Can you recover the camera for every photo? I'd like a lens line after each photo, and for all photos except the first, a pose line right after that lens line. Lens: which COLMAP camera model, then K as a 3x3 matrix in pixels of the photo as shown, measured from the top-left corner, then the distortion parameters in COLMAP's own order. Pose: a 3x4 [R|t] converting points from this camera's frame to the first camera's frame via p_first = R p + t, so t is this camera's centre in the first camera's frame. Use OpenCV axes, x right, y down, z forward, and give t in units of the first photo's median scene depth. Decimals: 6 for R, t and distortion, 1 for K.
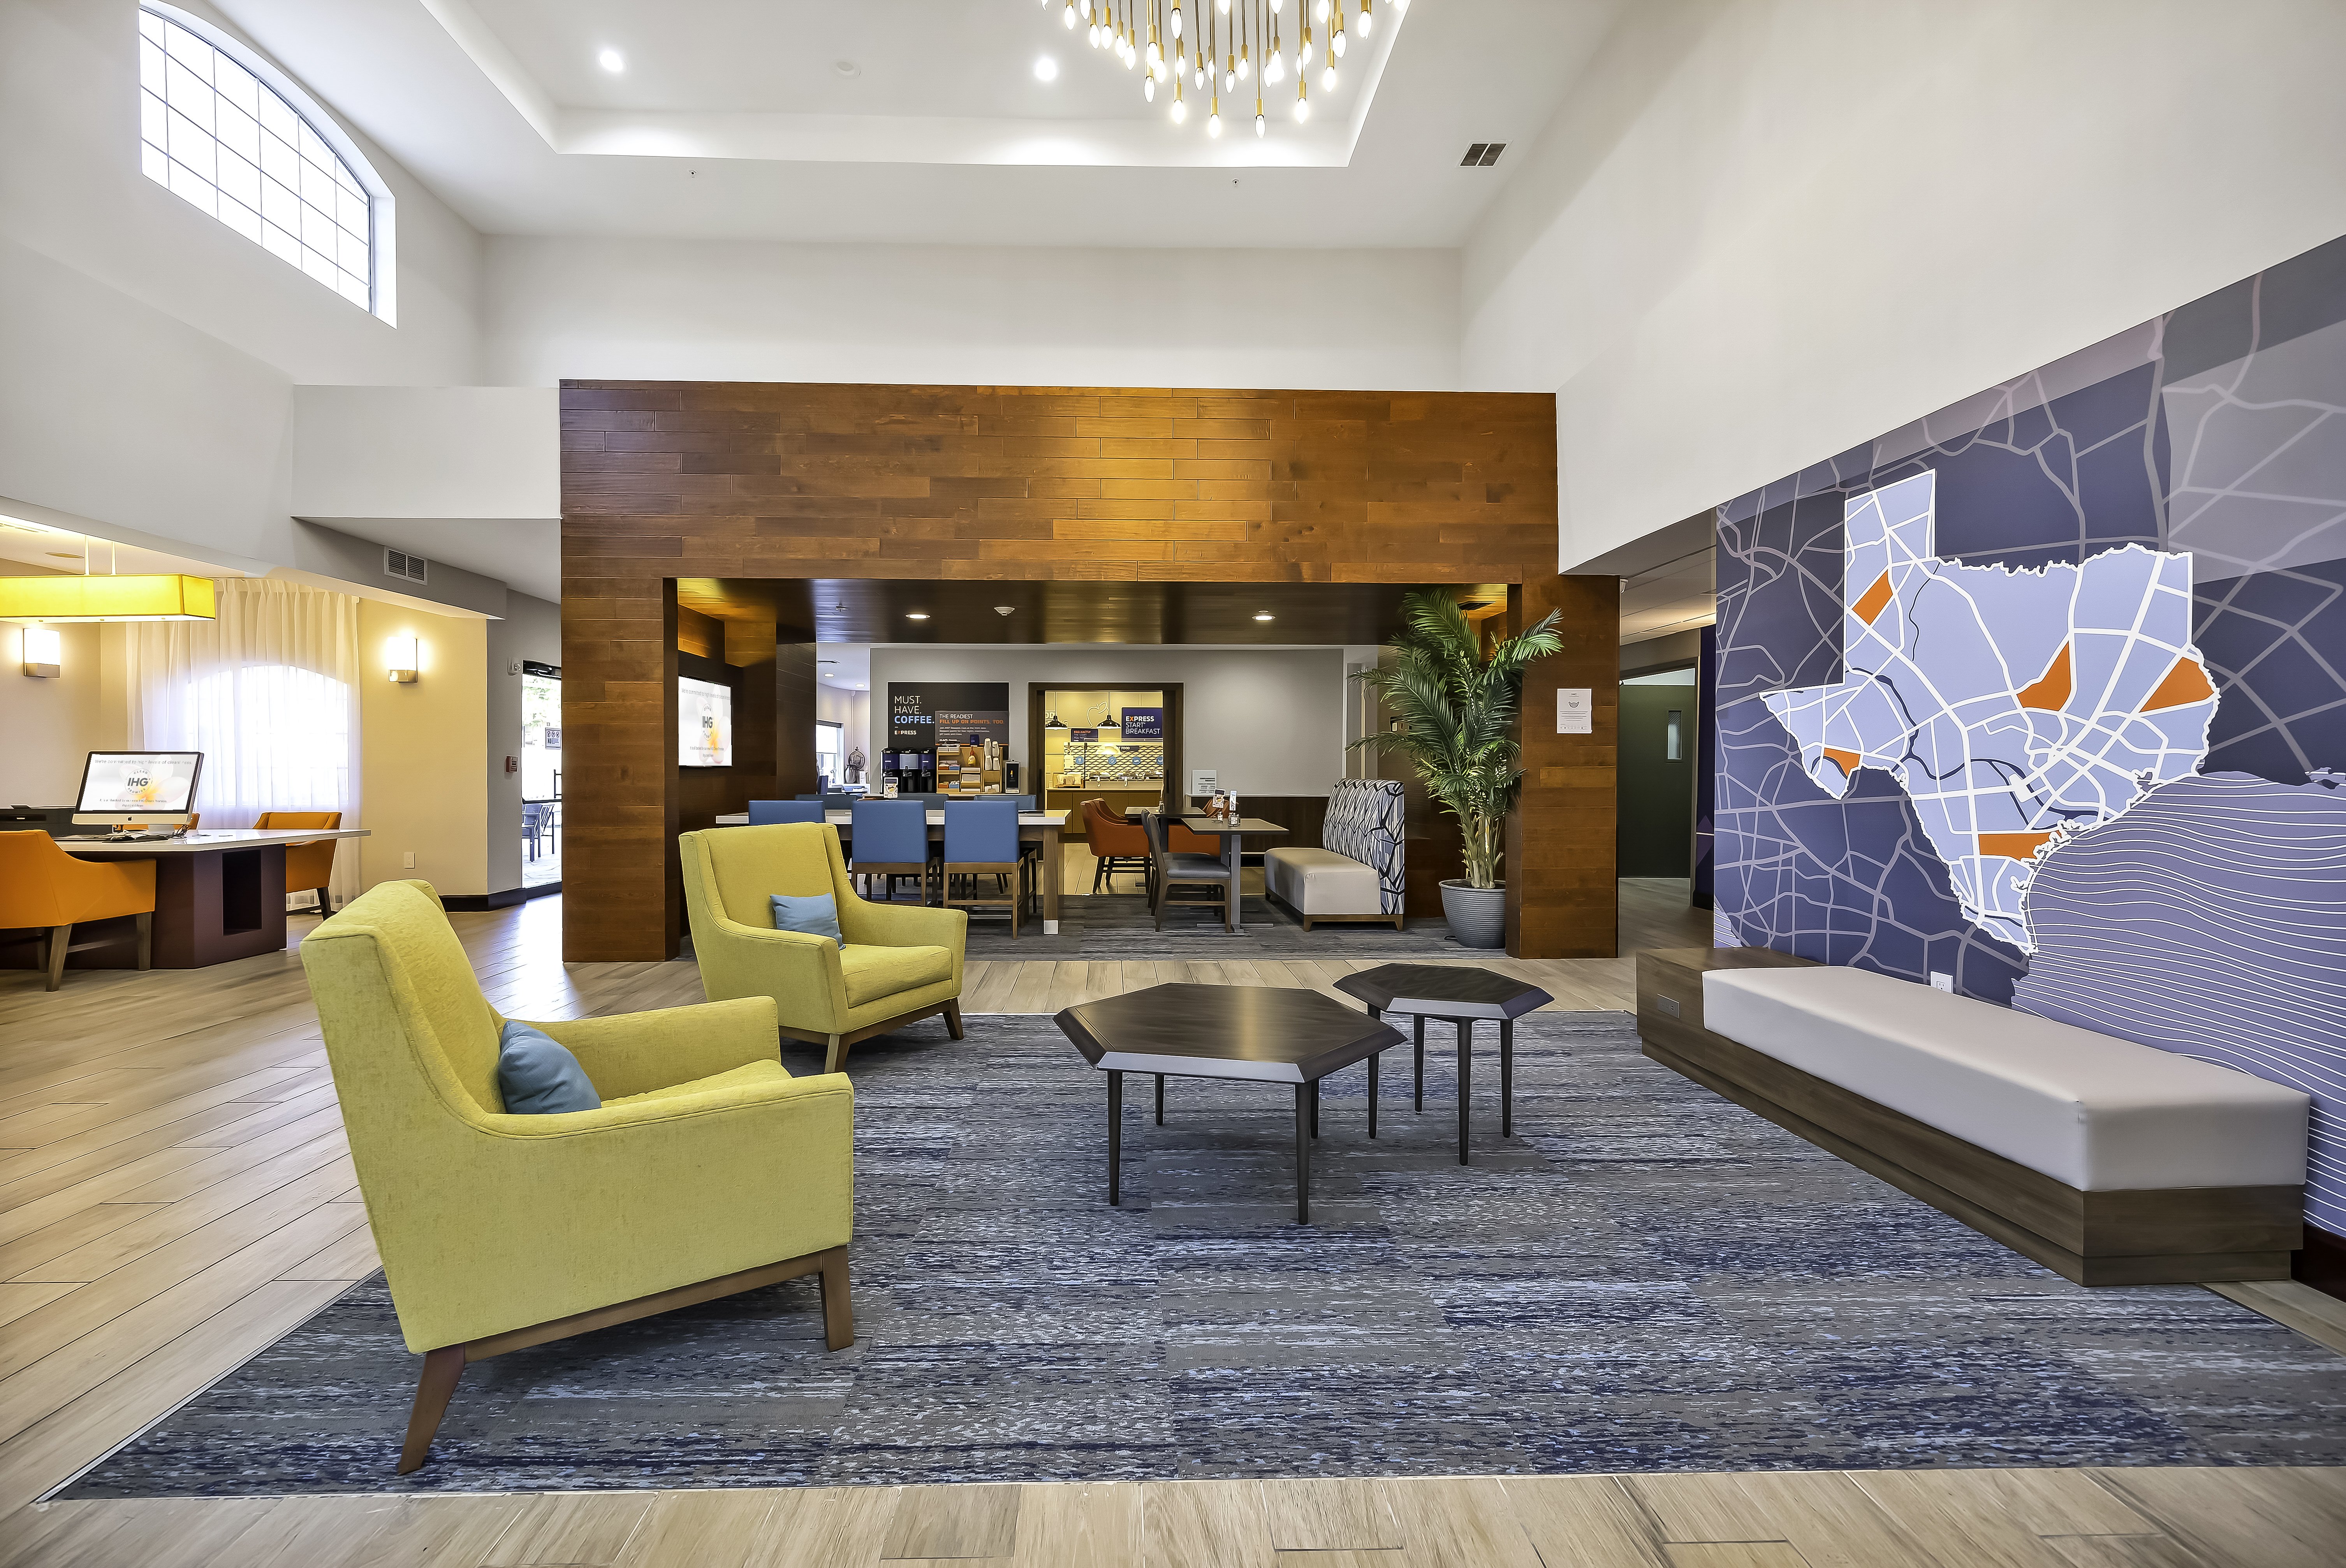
lens RADIAL K [[955.6, 0, 1162.1], [0, 955.6, 773.9], [0, 0, 1]] dist [-0.001439, -0.000128]
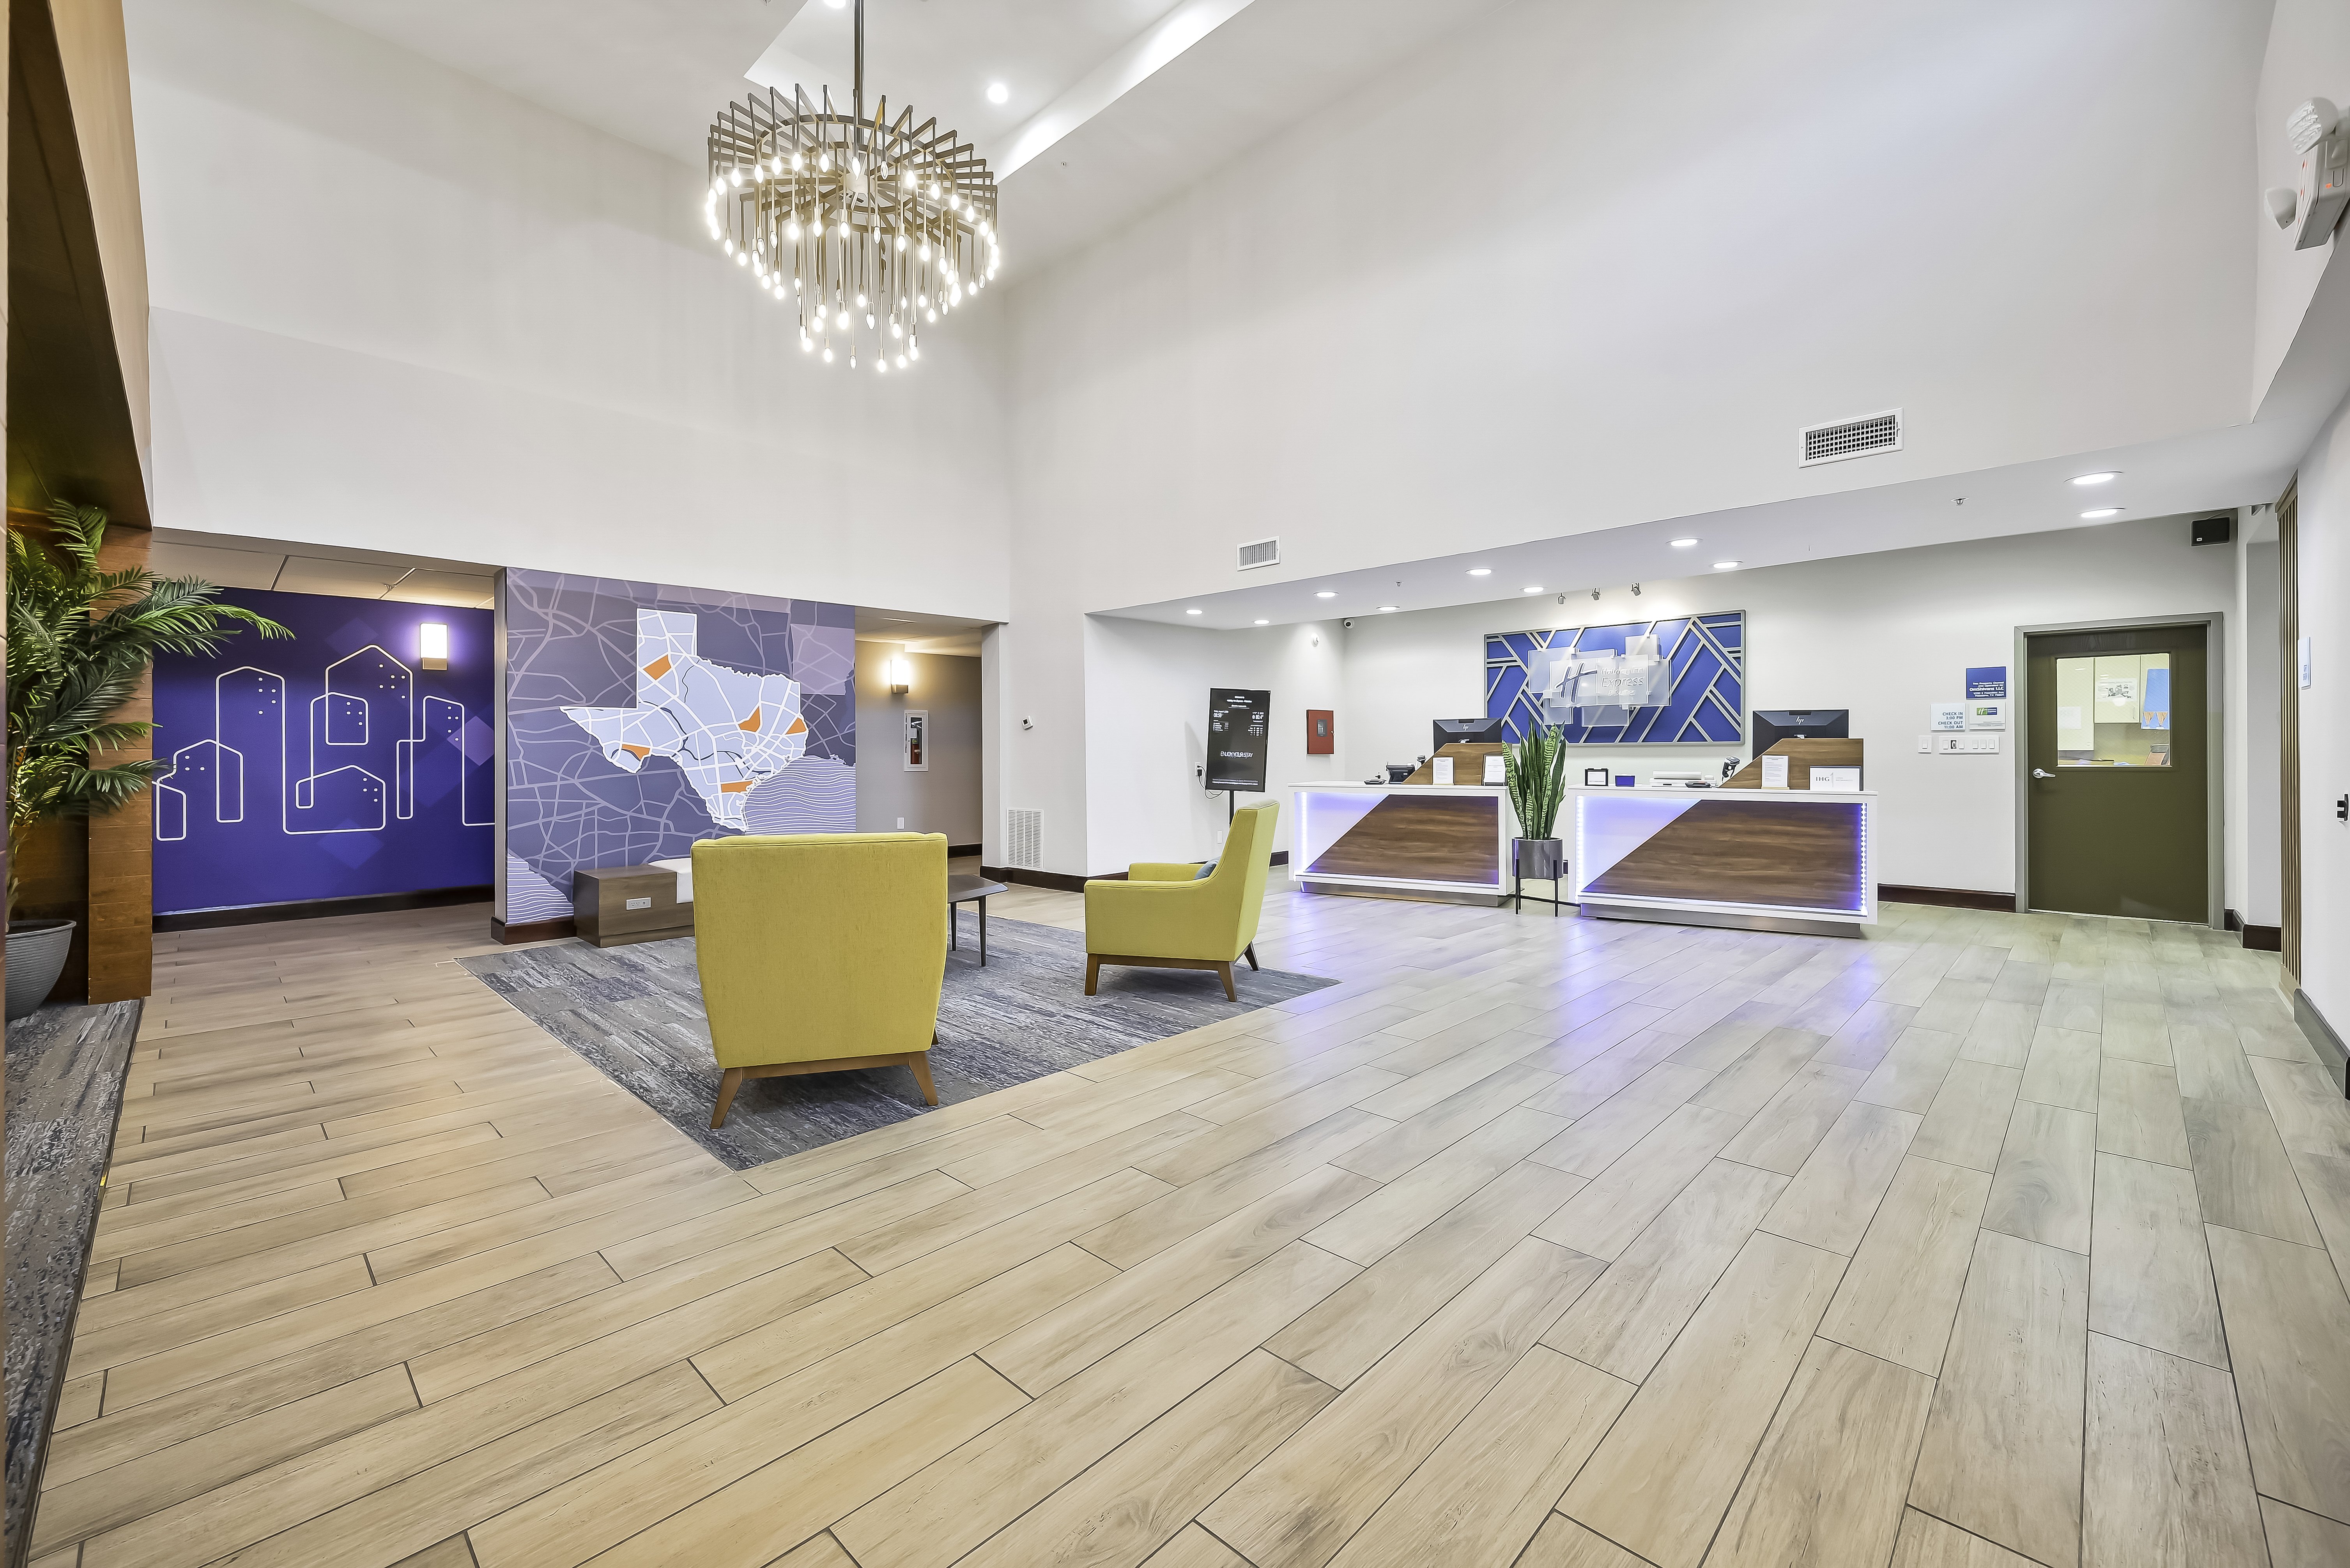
lens RADIAL K [[957.2, 0, 1179.1], [0, 957.2, 765.4], [0, 0, 1]] dist [-0.001439, -0.000128]
pose [[-0.683164, -0.006446, 0.730237, -1.340221], [0.010033, 0.999784, 0.018211, -0.009620], [-0.730196, 0.019768, -0.682951, 1.513580]]
